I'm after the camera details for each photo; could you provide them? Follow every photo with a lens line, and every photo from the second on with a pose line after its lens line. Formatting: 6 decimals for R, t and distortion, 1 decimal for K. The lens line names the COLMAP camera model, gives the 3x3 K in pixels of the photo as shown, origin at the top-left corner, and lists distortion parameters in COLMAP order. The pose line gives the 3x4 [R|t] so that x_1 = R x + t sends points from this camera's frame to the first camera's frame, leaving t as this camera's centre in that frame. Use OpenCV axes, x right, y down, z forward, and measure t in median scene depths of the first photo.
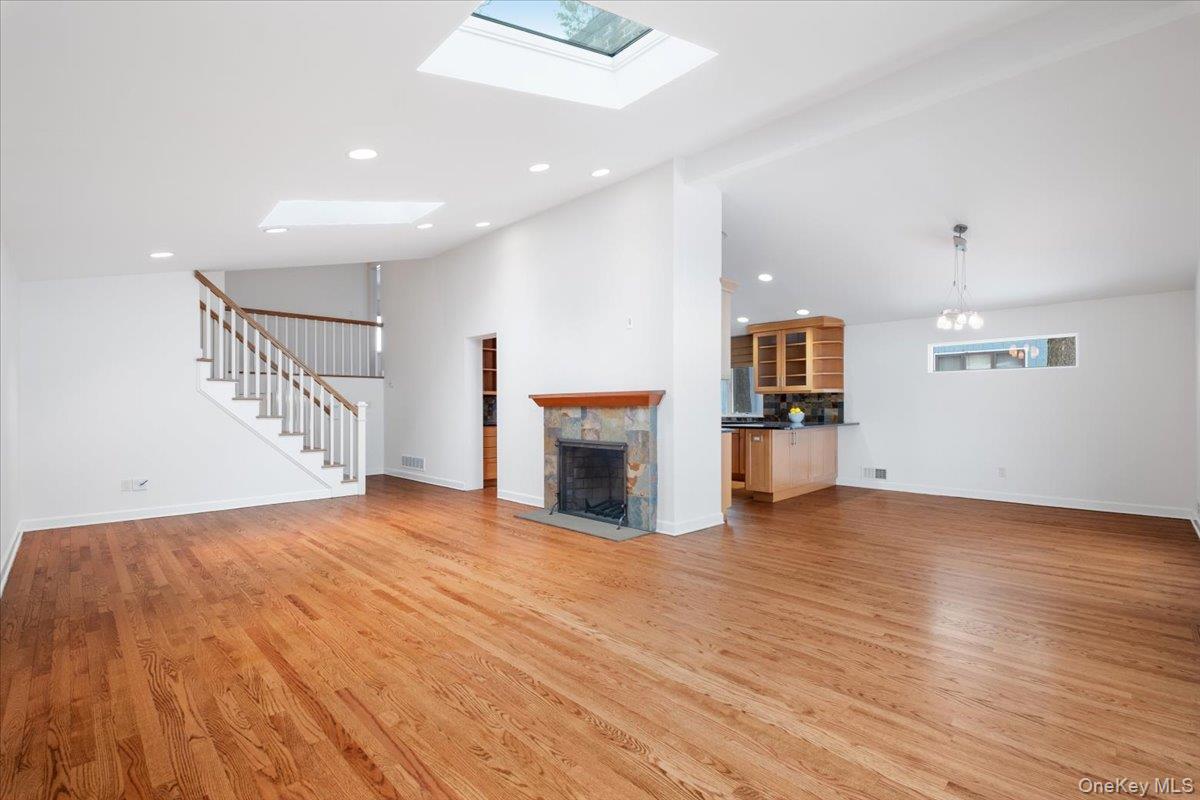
lens RADIAL K [[529.8, 0, 601.3], [0, 529.8, 406.1], [0, 0, 1]] dist [0.000795, -0.000447]
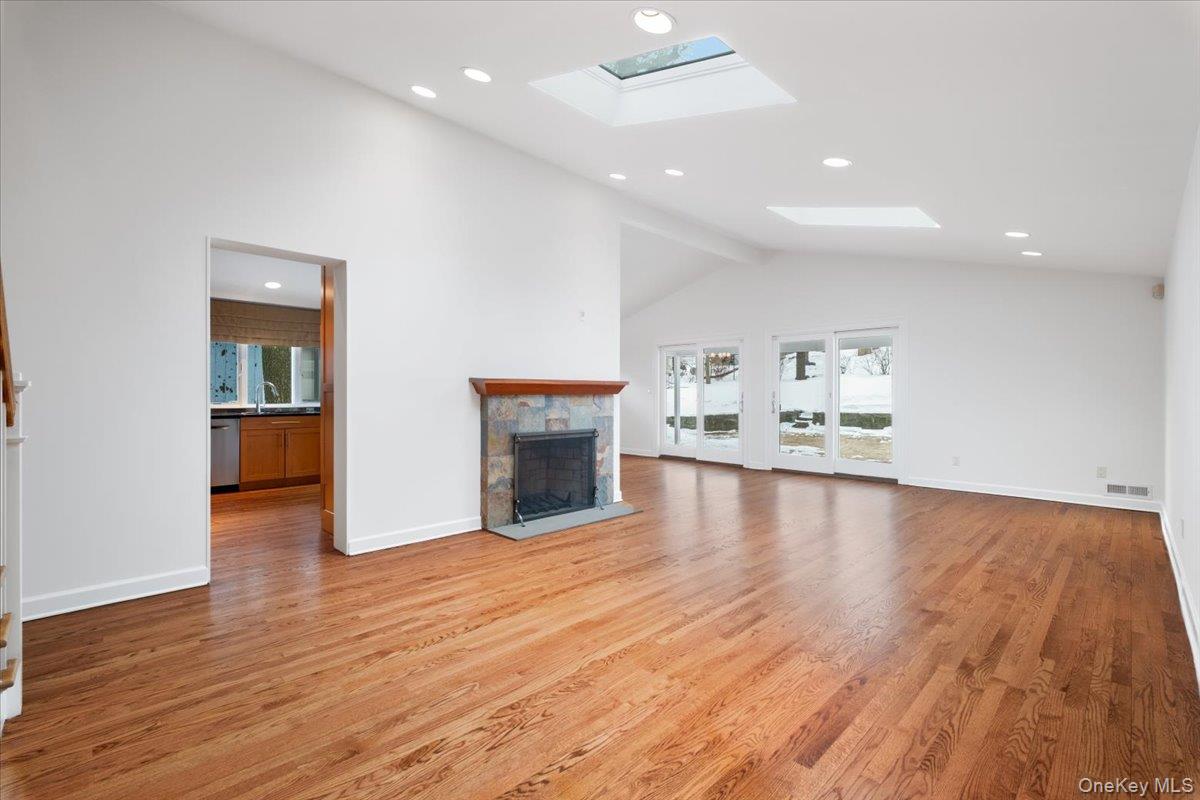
lens RADIAL K [[529.8, 0, 599.2], [0, 529.8, 396.4], [0, 0, 1]] dist [0.000795, -0.000447]
pose [[0.004593, 0.001953, 0.999988, -1.004394], [-0.005151, 0.999985, -0.001929, 0.005724], [-0.999976, -0.005142, 0.004603, 0.969237]]
